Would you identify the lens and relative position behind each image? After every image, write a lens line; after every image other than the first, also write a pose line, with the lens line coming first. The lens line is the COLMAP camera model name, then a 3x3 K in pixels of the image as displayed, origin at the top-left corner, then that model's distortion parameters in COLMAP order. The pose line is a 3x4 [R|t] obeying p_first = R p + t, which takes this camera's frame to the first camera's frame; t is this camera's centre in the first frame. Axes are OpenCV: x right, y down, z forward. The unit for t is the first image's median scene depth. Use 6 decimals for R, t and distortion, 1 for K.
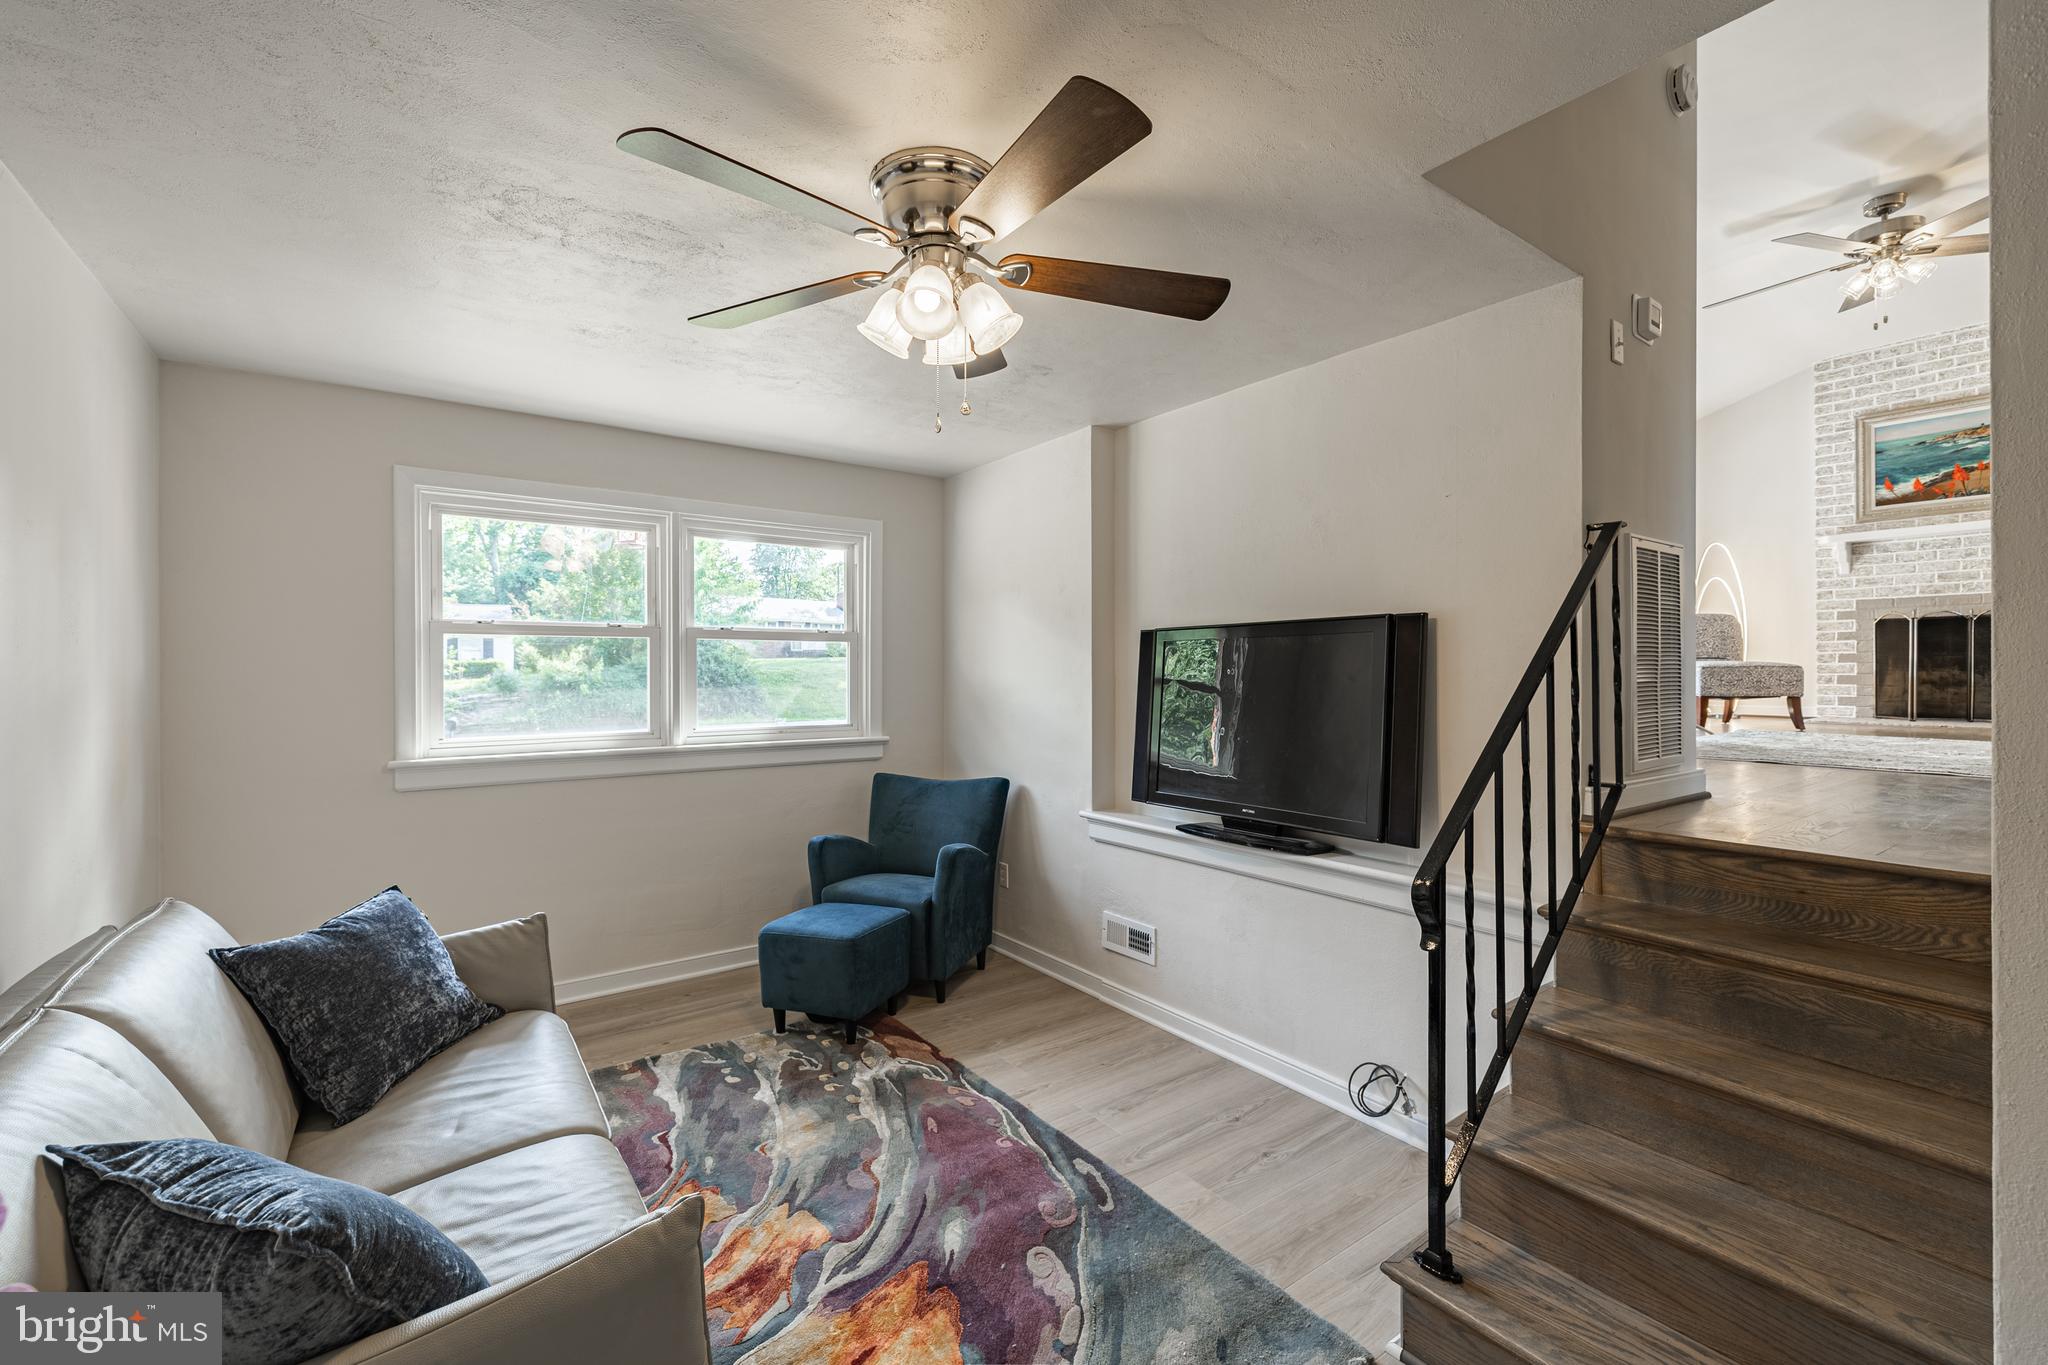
lens RADIAL K [[856.2, 0, 1021.1], [0, 856.2, 670.7], [0, 0, 1]] dist [0.002211, -0.000308]
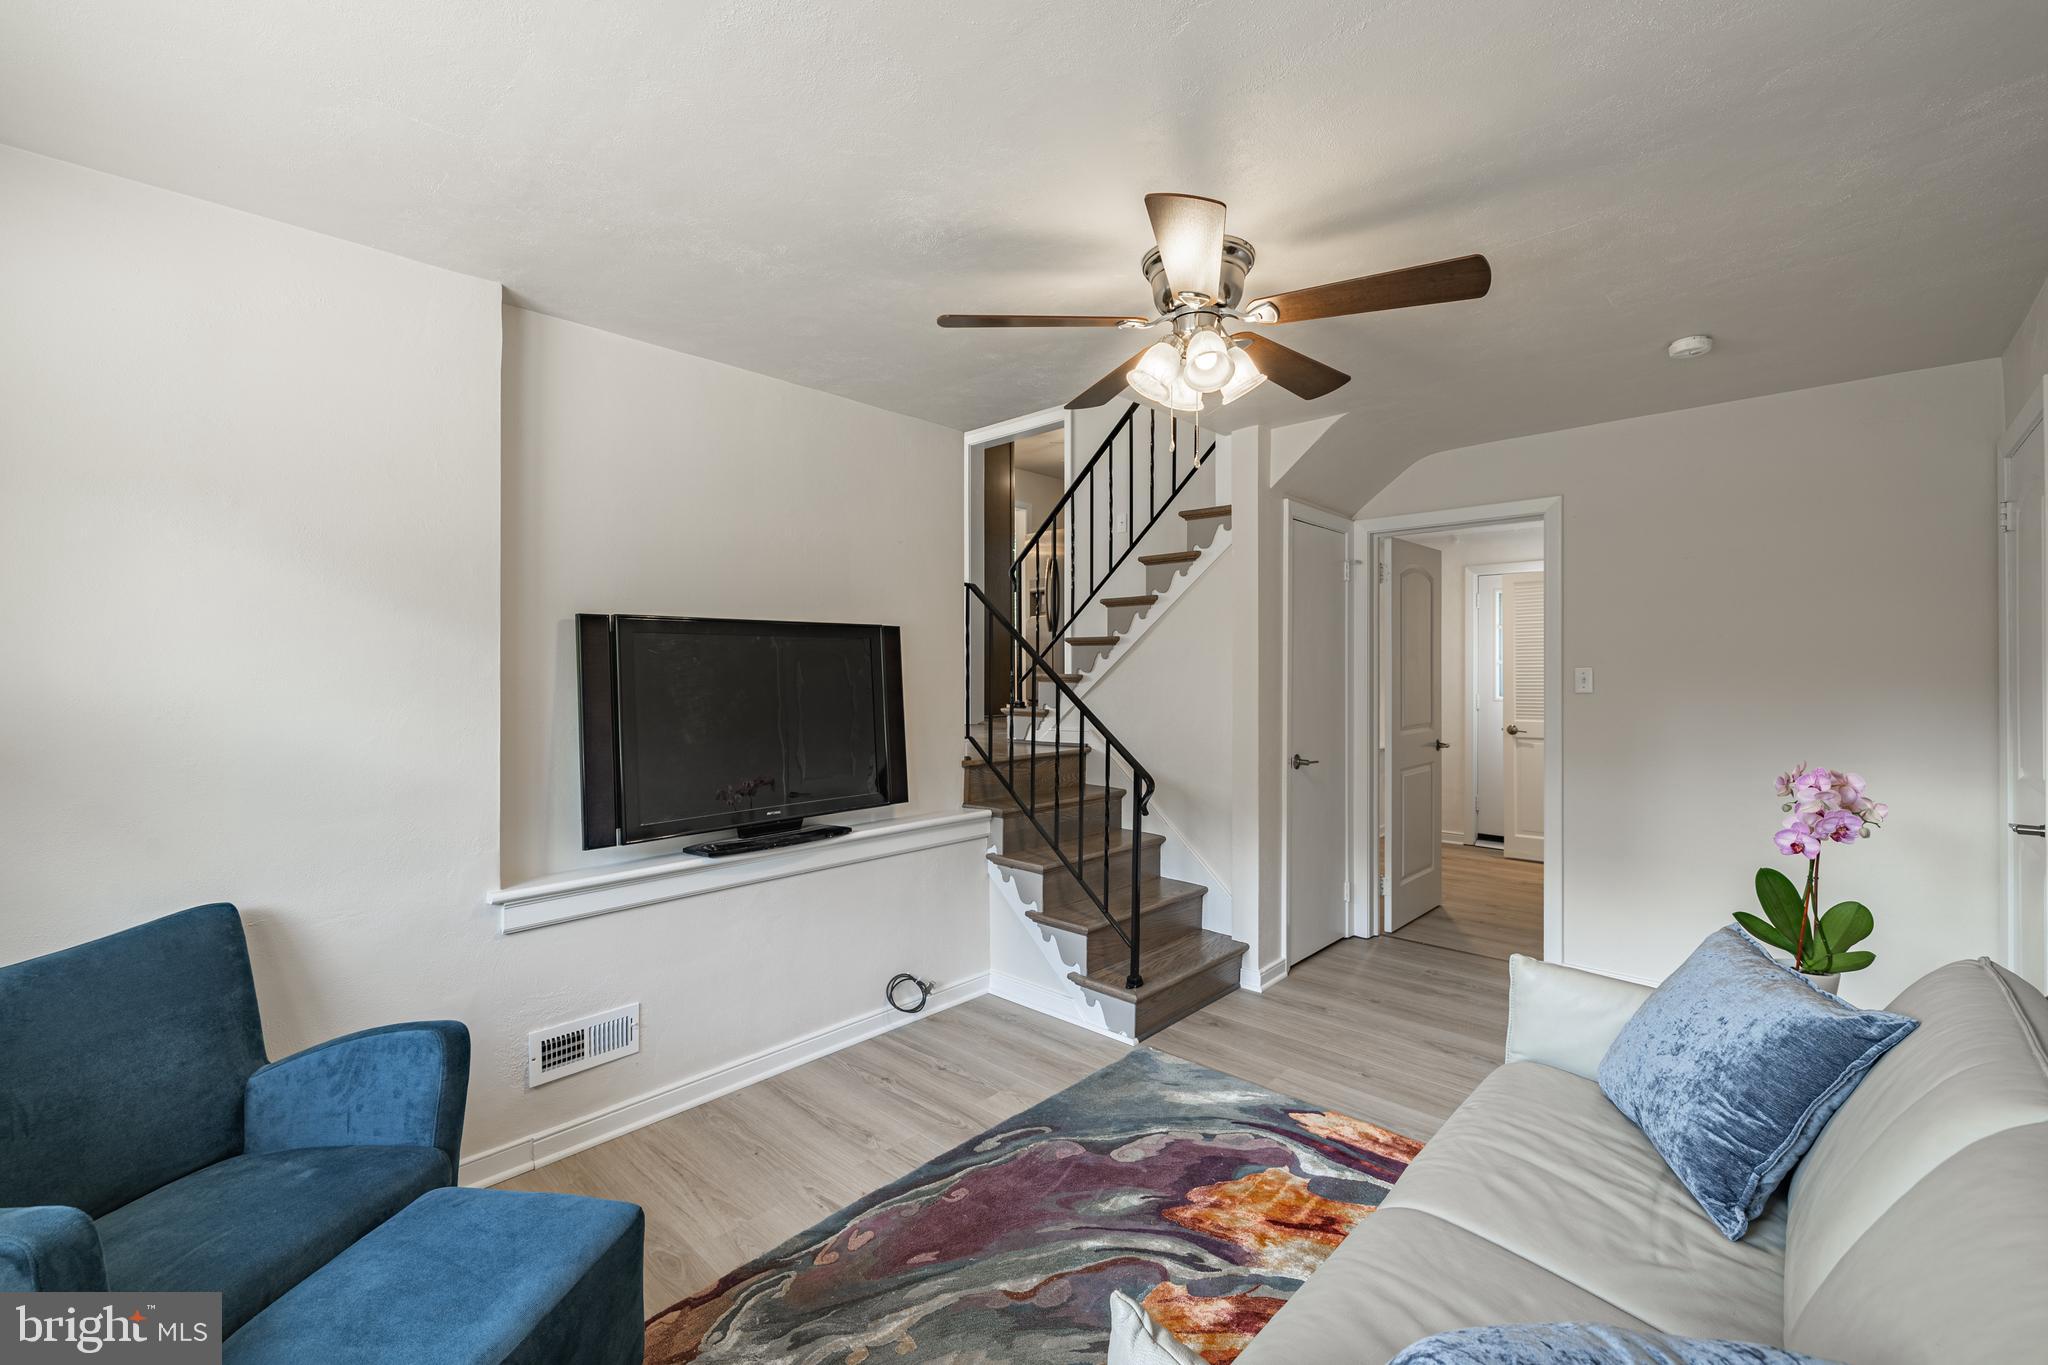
lens RADIAL K [[856.2, 0, 1021.1], [0, 856.2, 670.7], [0, 0, 1]] dist [0.002211, -0.000308]
pose [[-0.188699, 0.006625, 0.982013, -0.785223], [0.004418, 0.999973, -0.005897, 0.008672], [-0.982025, 0.003226, -0.188723, 0.946733]]
